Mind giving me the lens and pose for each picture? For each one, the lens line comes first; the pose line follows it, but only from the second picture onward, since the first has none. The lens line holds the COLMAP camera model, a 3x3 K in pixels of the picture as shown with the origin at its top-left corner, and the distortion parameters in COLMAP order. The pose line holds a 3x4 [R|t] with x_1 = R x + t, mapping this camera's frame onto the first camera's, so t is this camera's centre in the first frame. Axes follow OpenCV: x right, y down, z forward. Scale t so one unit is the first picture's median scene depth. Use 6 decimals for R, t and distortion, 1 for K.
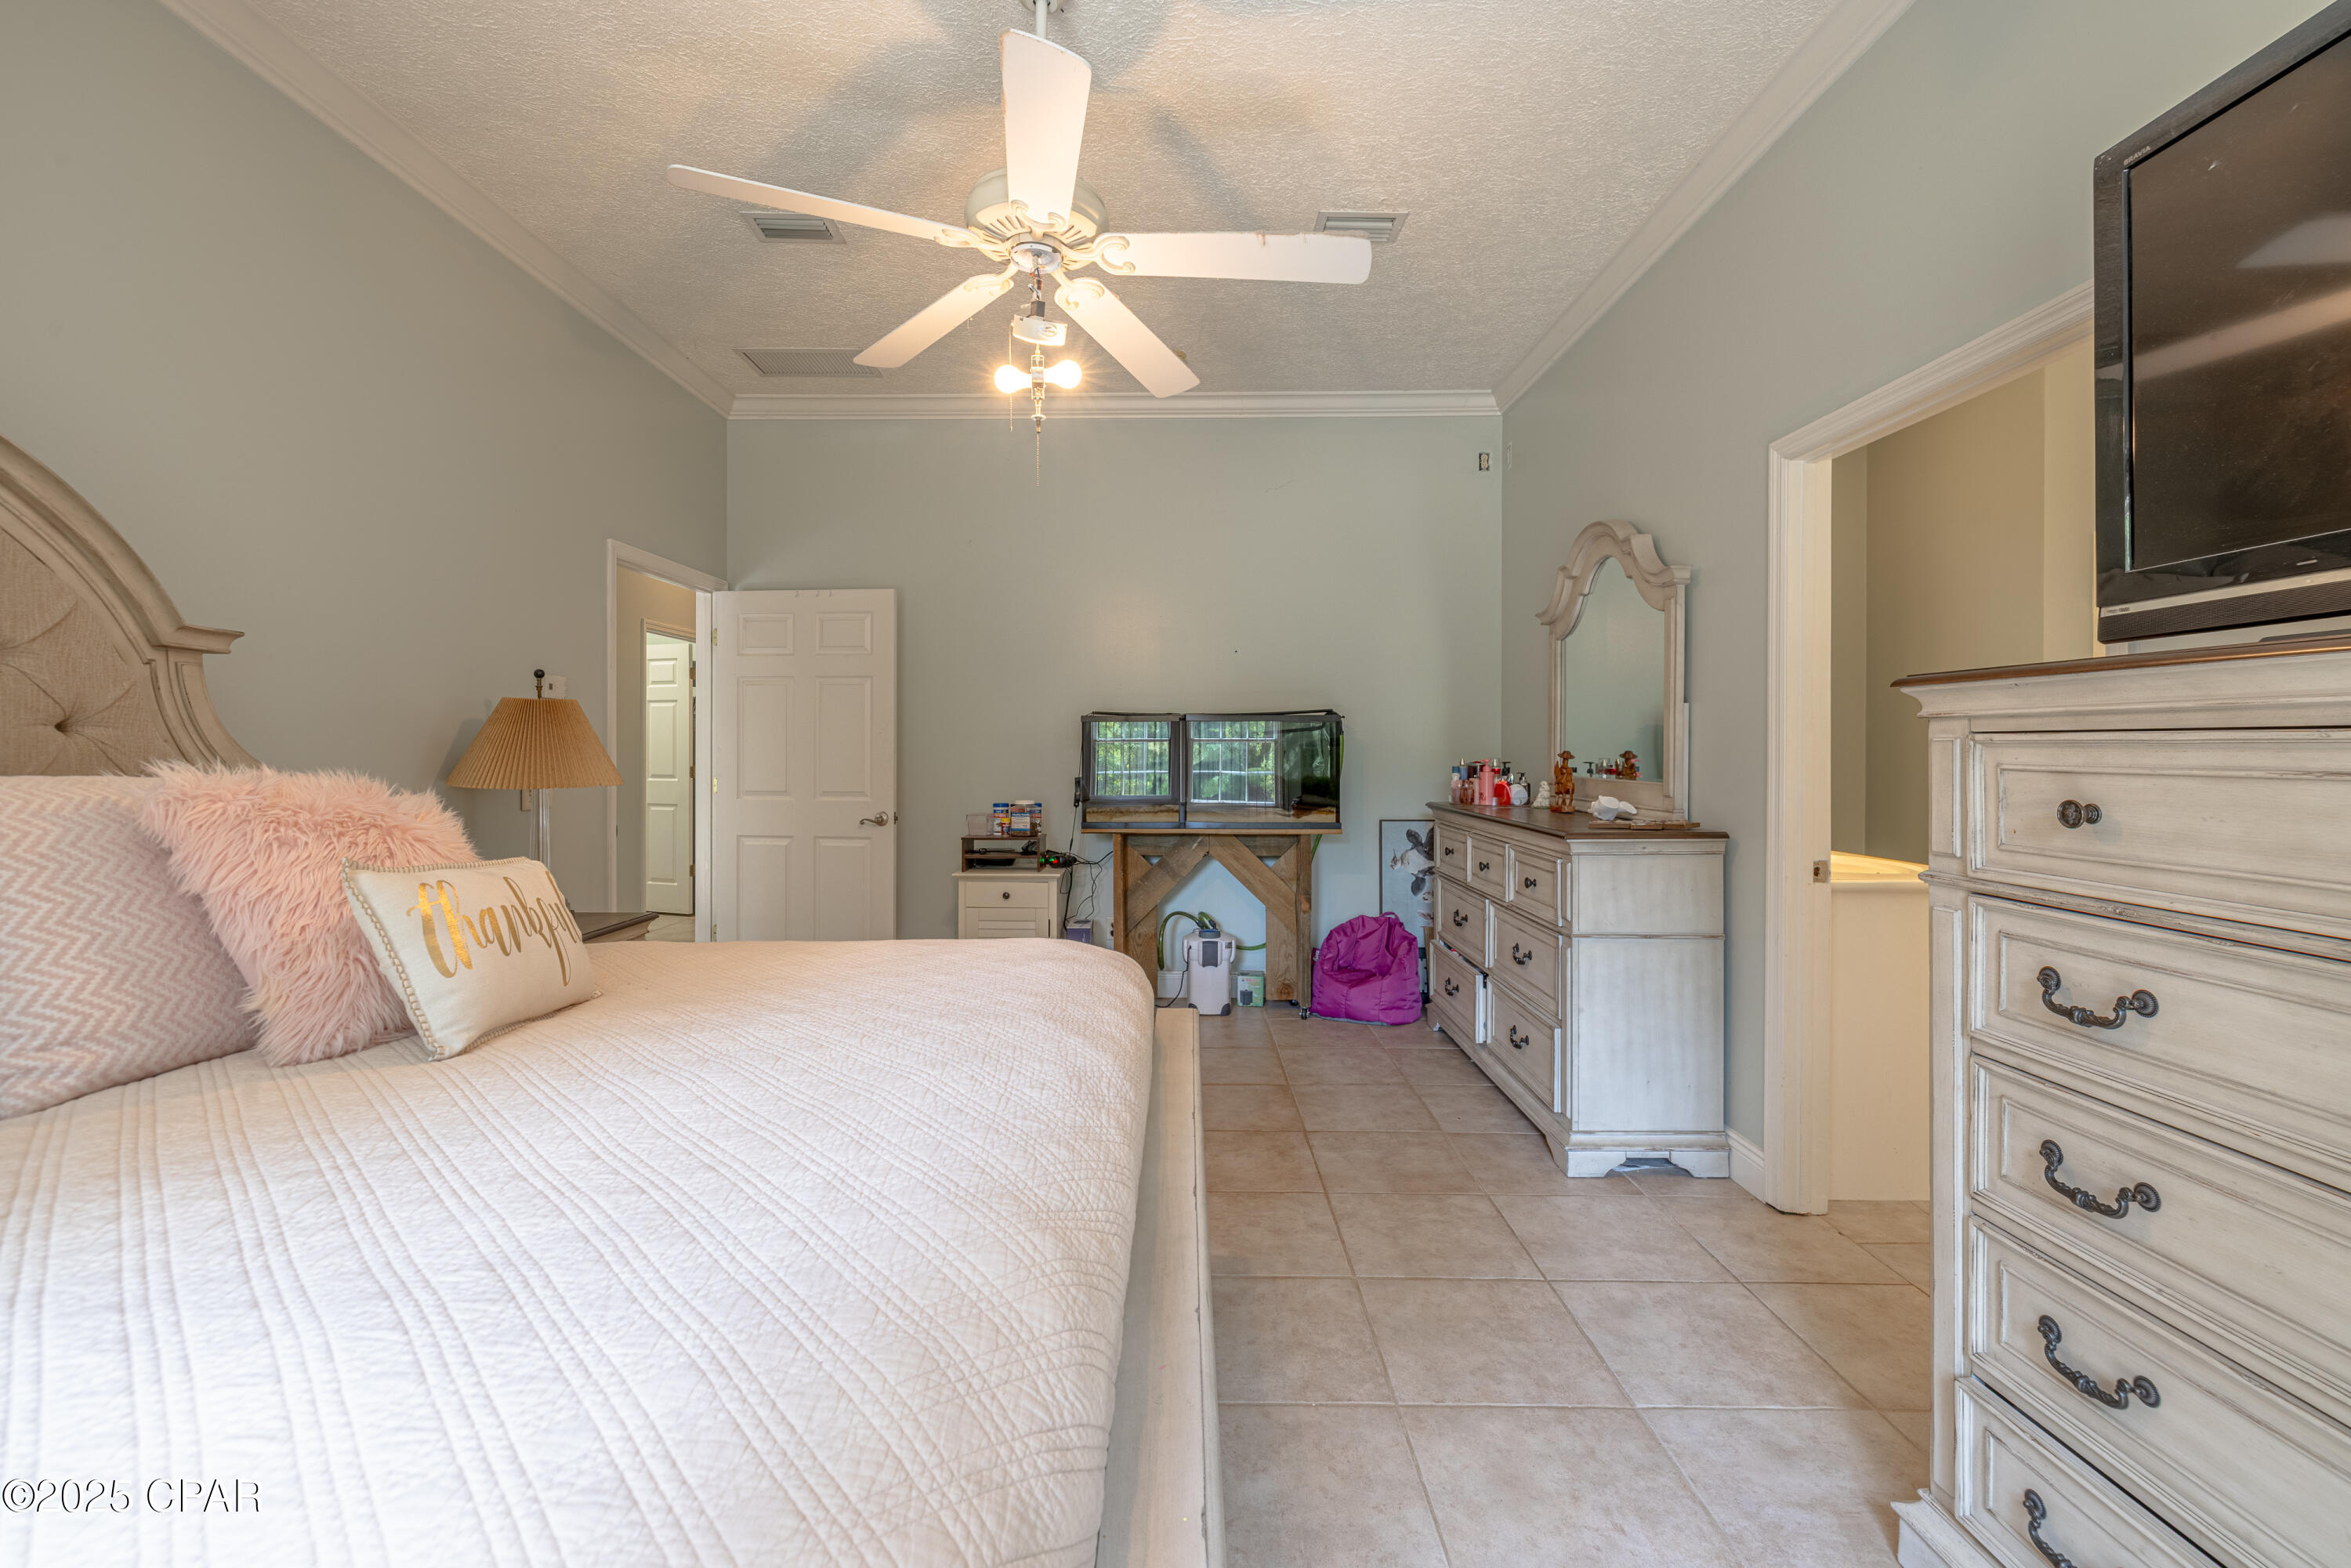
lens RADIAL K [[984.9, 0, 1175.6], [0, 984.9, 764.2], [0, 0, 1]] dist [0.005102, -0.000233]
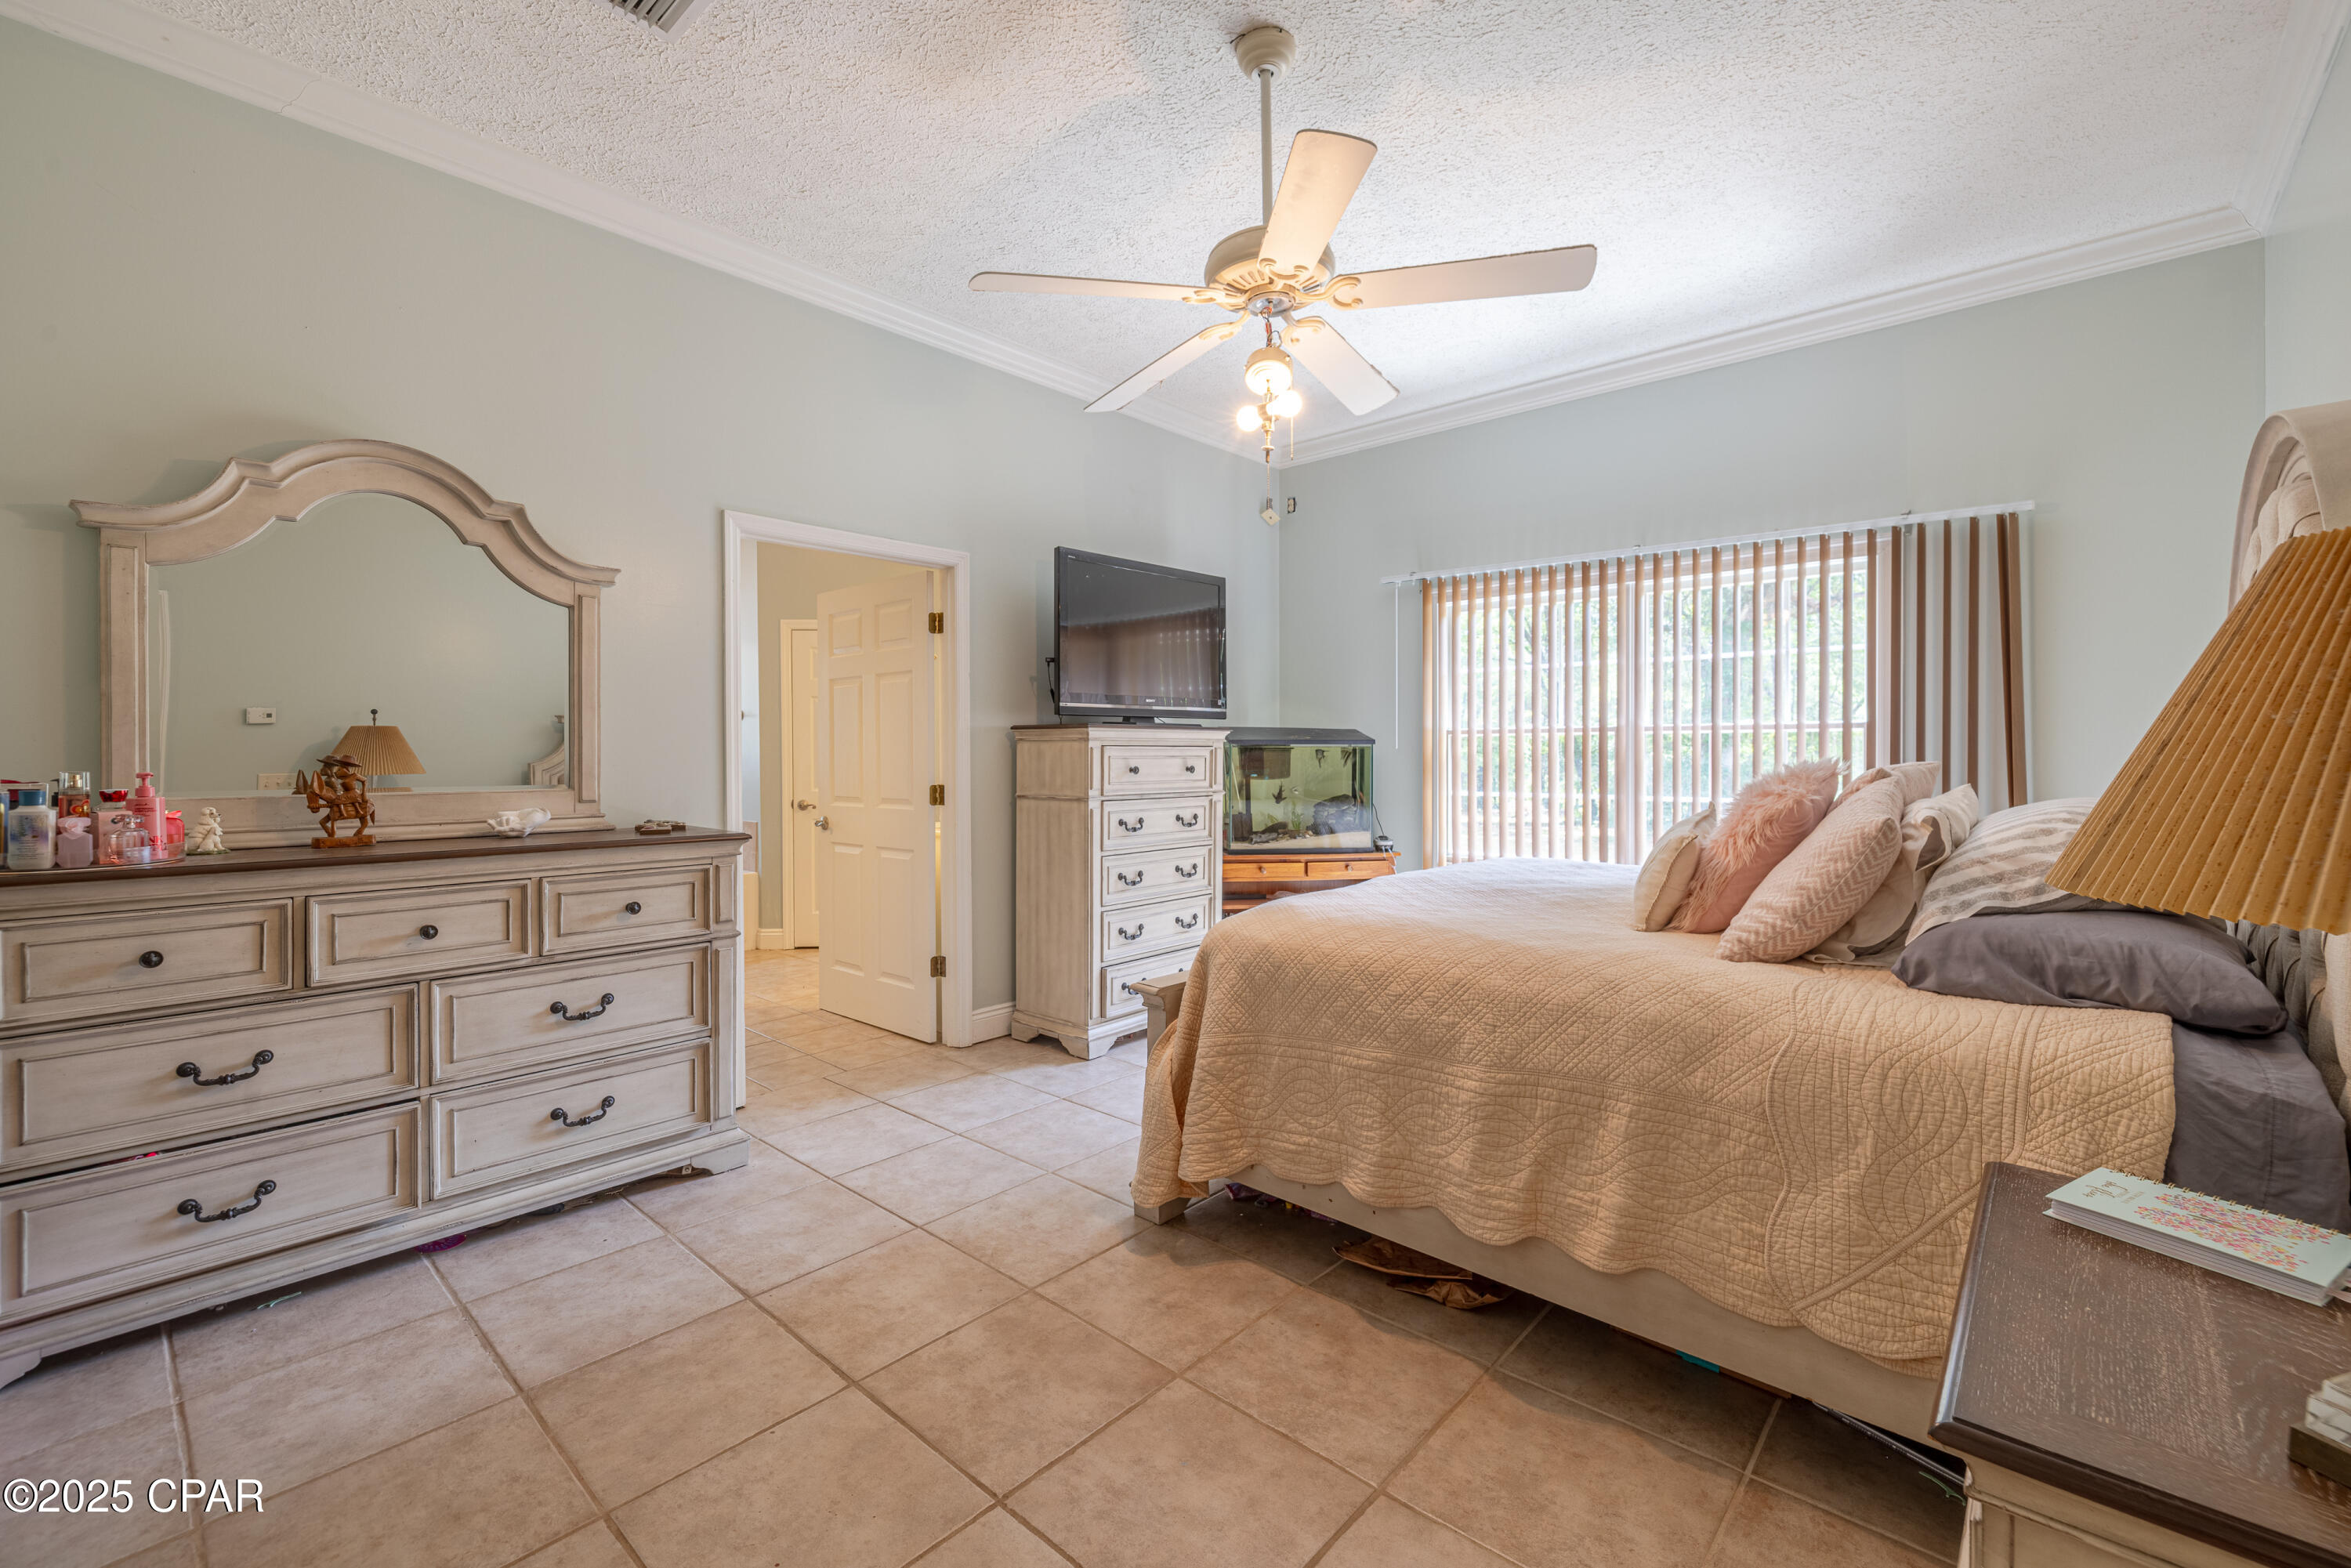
lens RADIAL K [[984.9, 0, 1173.0], [0, 984.9, 761.1], [0, 0, 1]] dist [0.005102, -0.000233]
pose [[-0.747188, -0.008234, 0.664561, -0.725021], [0.005285, 0.999818, 0.018331, -0.021279], [-0.664591, 0.017209, -0.747009, 1.734194]]
